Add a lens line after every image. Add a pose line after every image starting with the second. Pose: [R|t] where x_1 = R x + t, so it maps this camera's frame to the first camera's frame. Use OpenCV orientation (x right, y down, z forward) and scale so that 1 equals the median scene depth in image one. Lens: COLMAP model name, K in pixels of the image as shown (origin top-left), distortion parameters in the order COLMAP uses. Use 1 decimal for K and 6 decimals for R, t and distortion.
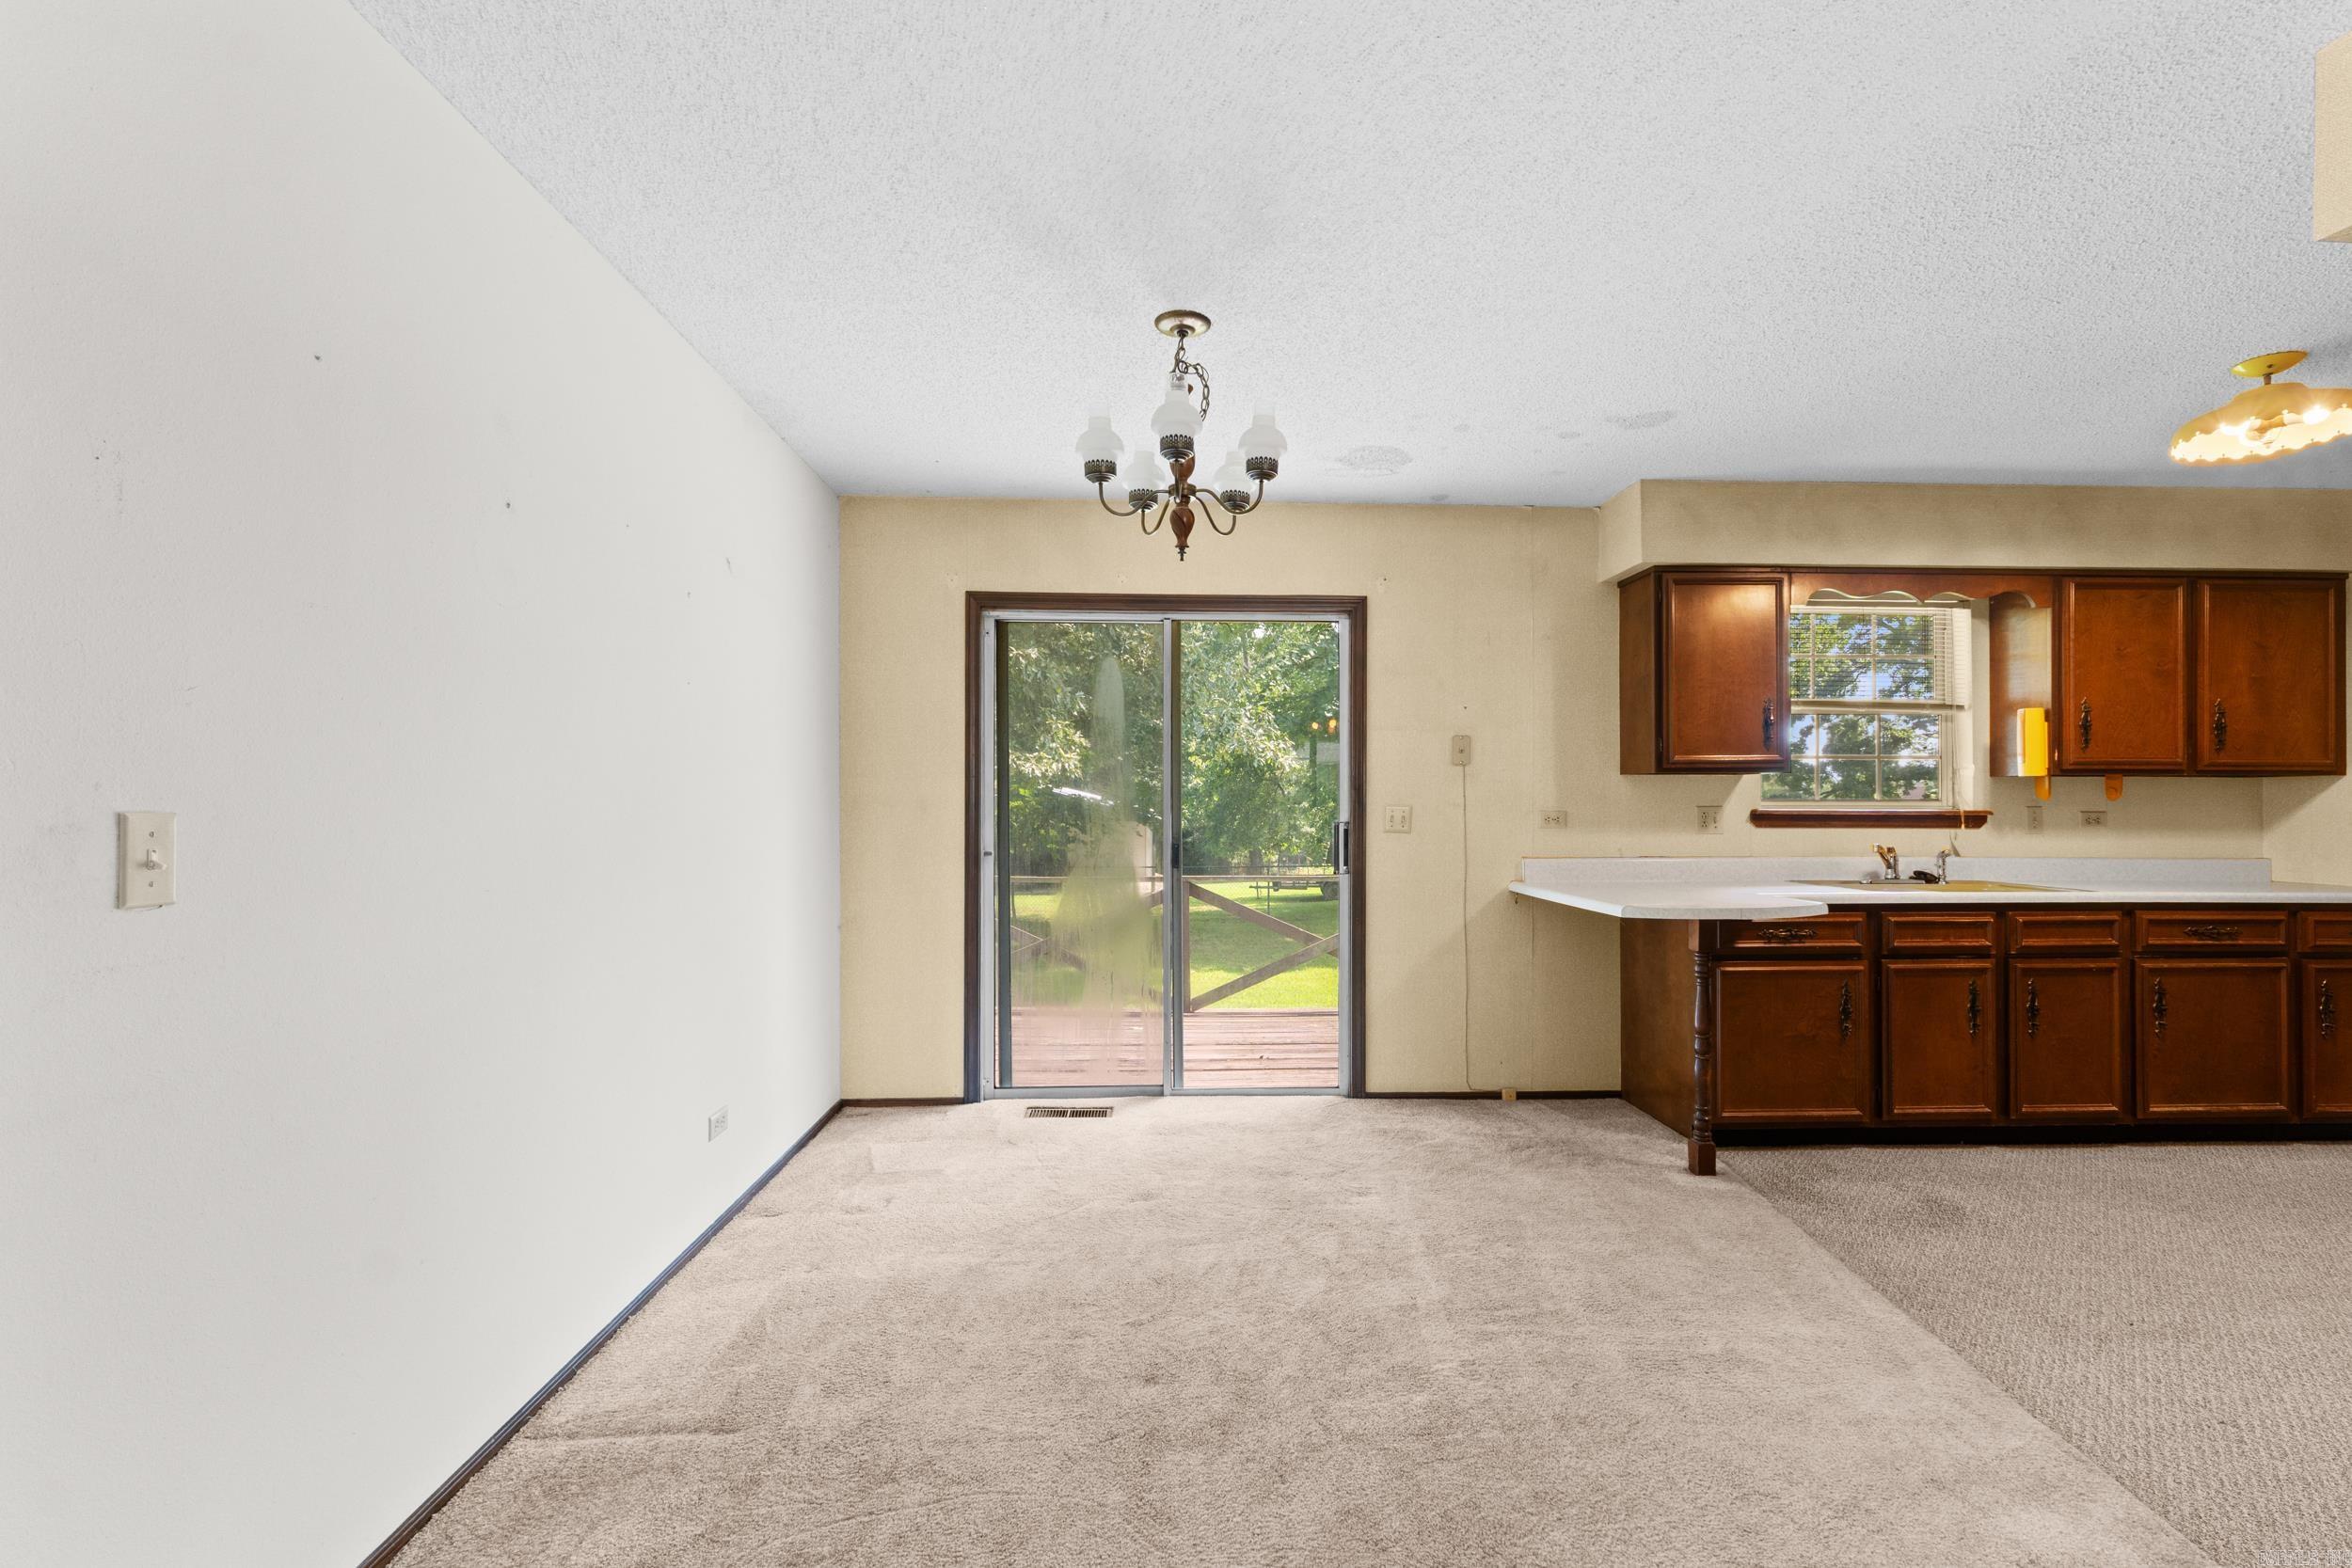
lens RADIAL K [[999.3, 0, 1185.3], [0, 999.3, 797.8], [0, 0, 1]] dist [0.001274, 0.000646]
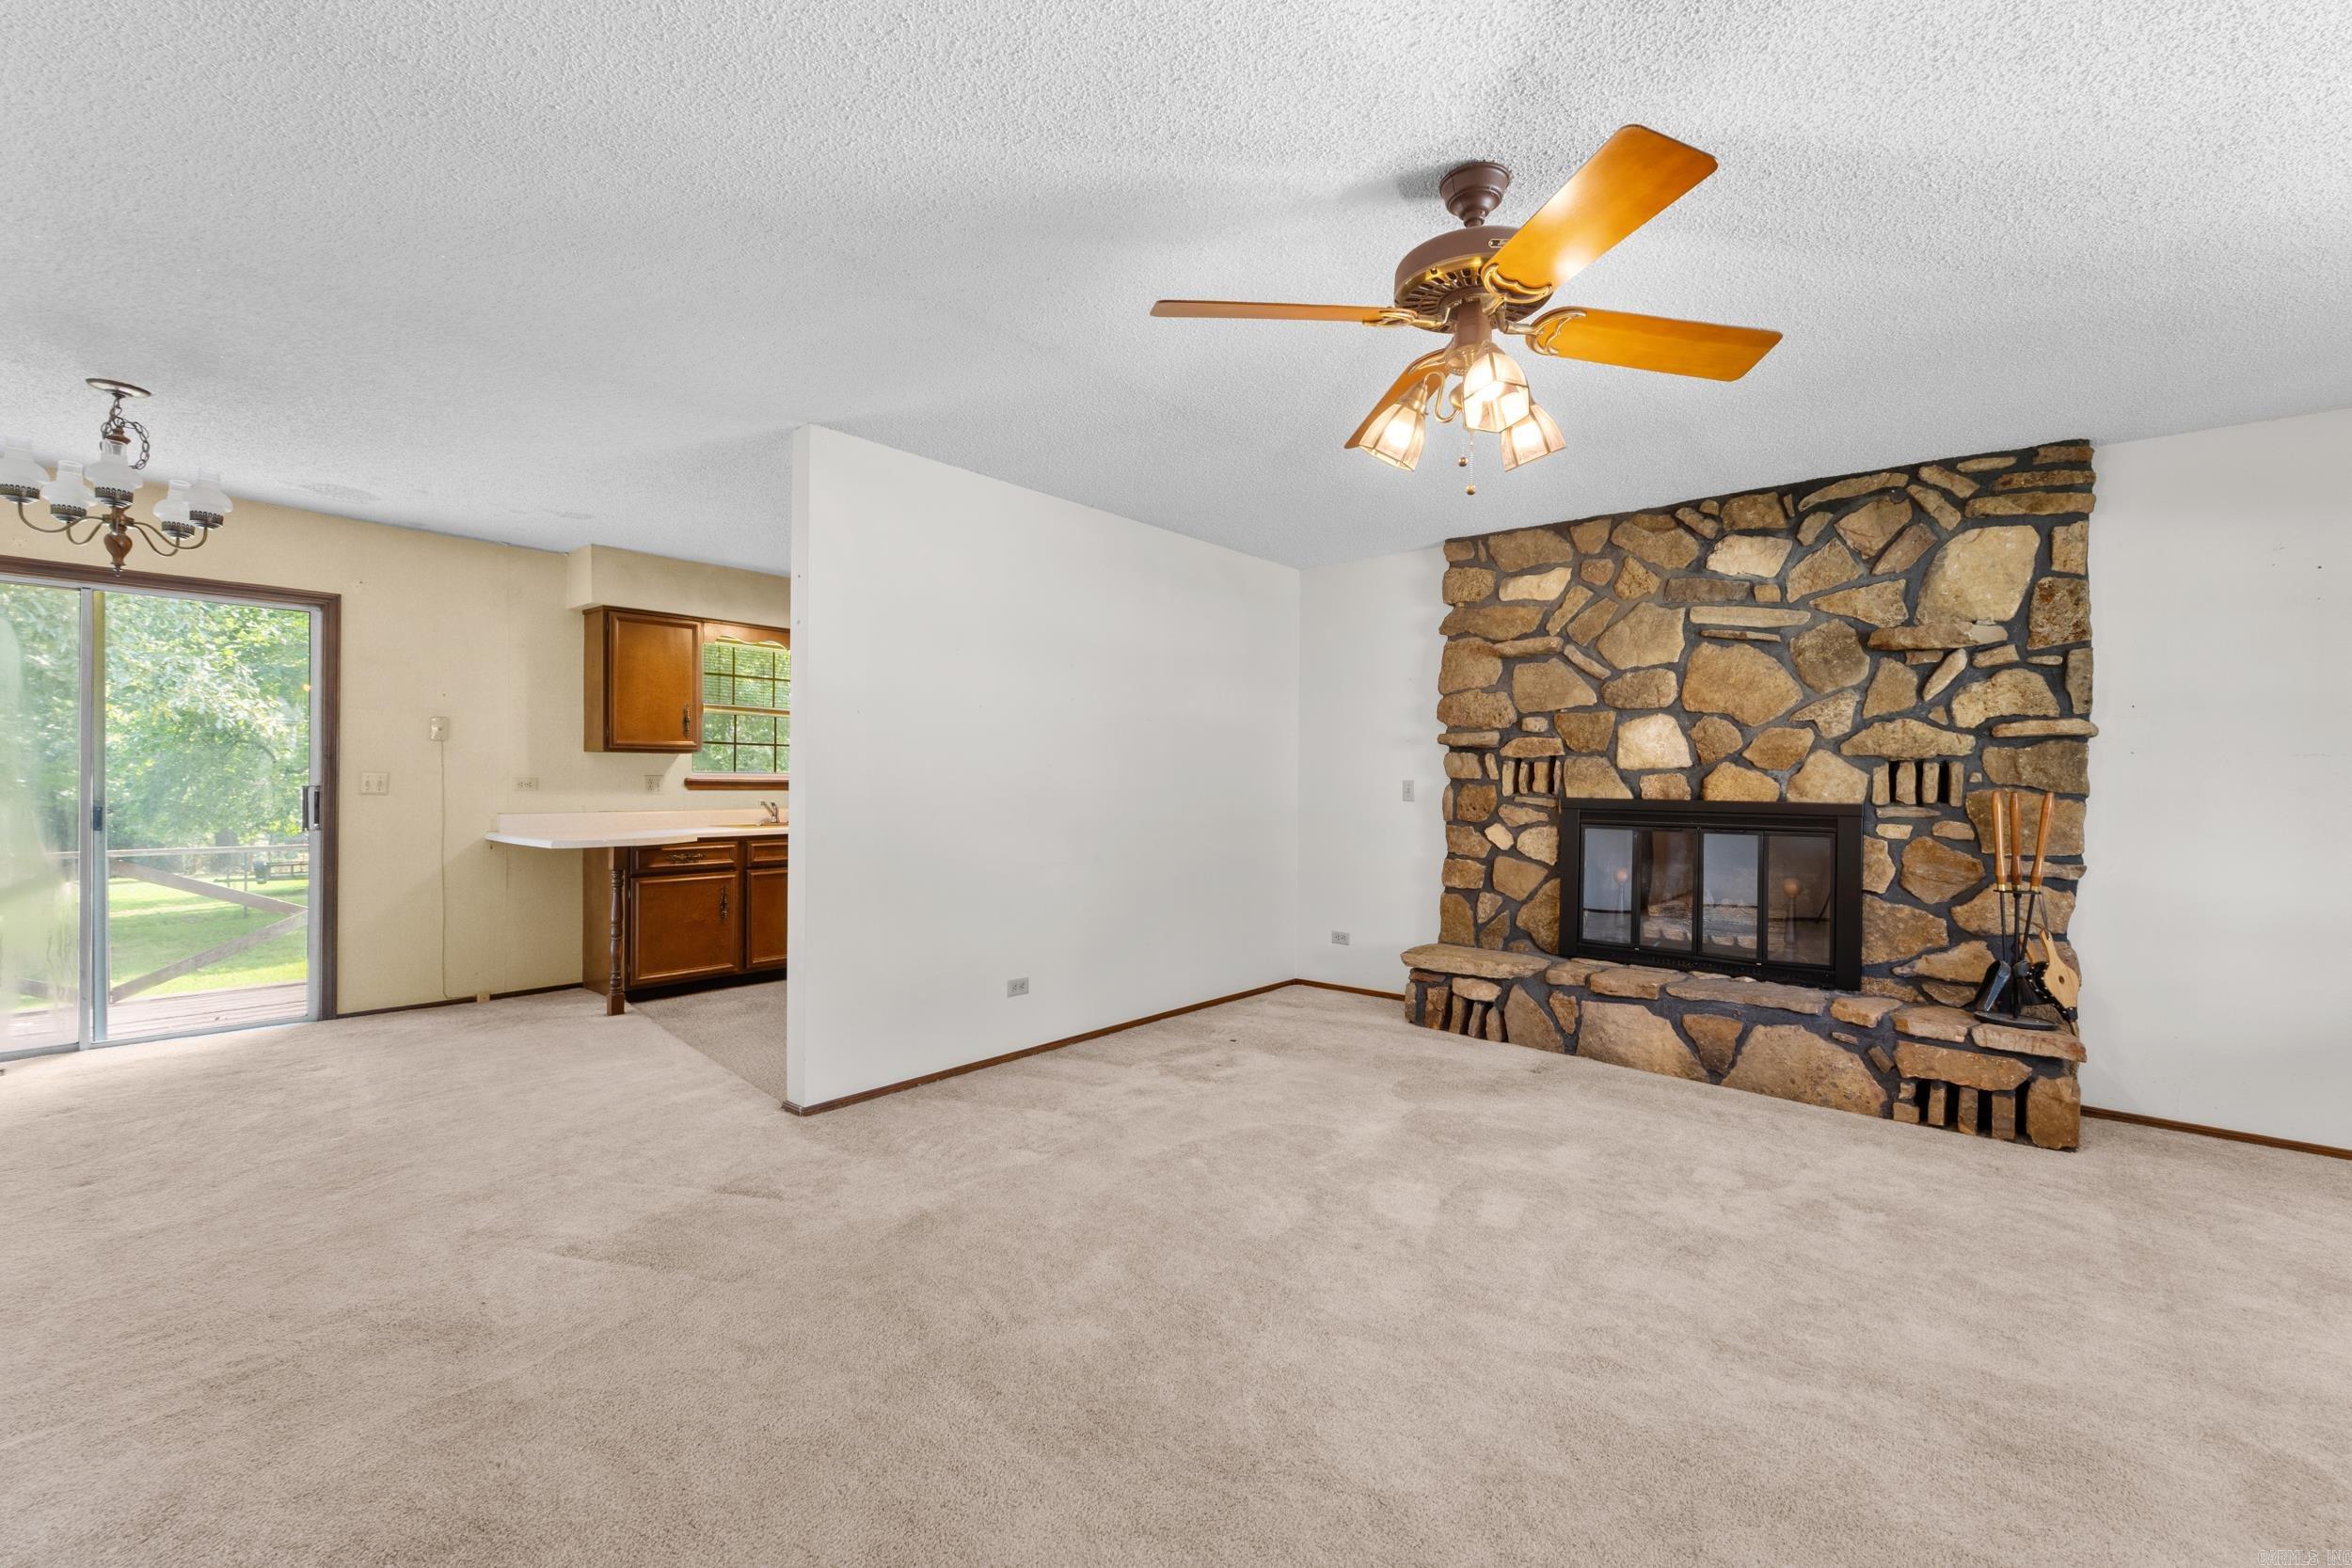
lens RADIAL K [[999.3, 0, 1200.8], [0, 999.3, 786.1], [0, 0, 1]] dist [0.001274, 0.000646]
pose [[0.667739, 0.002469, 0.744391, -0.020481], [-0.013177, 0.999877, 0.008503, 0.001281], [-0.744279, -0.015487, 0.667689, -0.574875]]
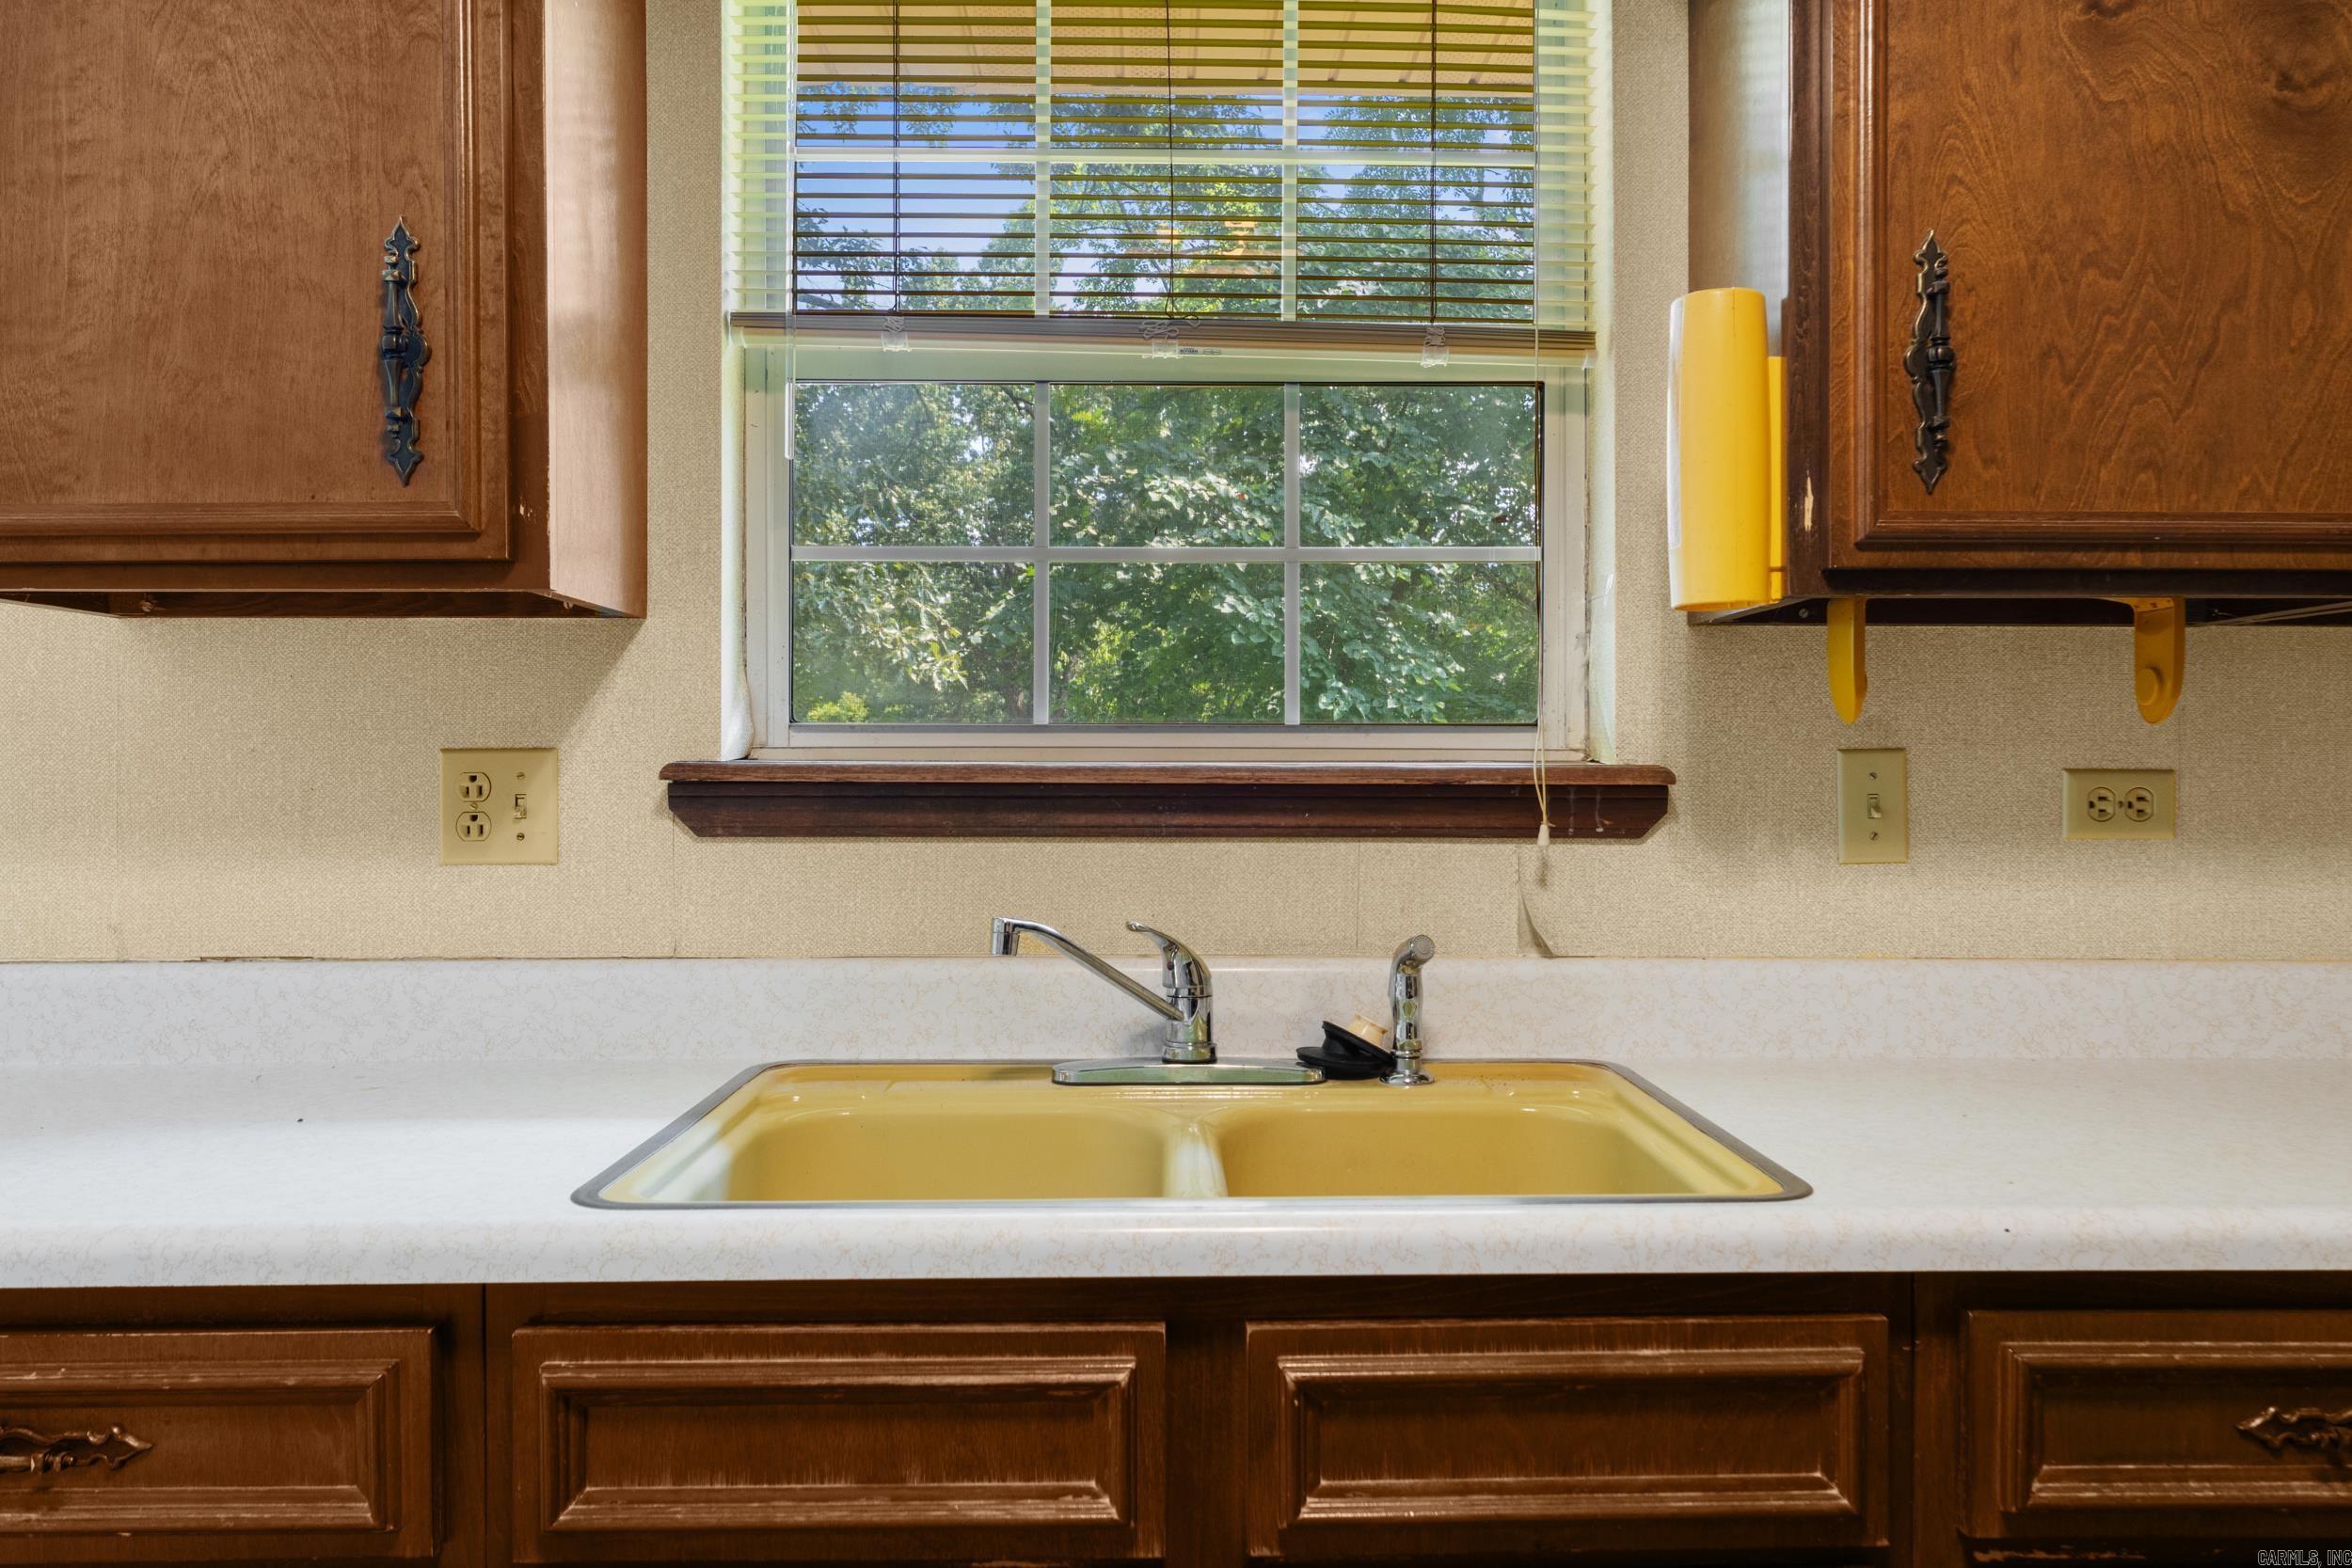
lens RADIAL K [[1694.8, 0, 1180.2], [0, 1694.8, 783.6], [0, 0, 1]] dist [-0.008048, -0.003432]
pose [[0.999825, -0.000188, -0.018691, 0.743686], [0.000529, 0.999833, 0.018281, 0.010030], [0.018684, -0.018288, 0.999658, 0.635876]]
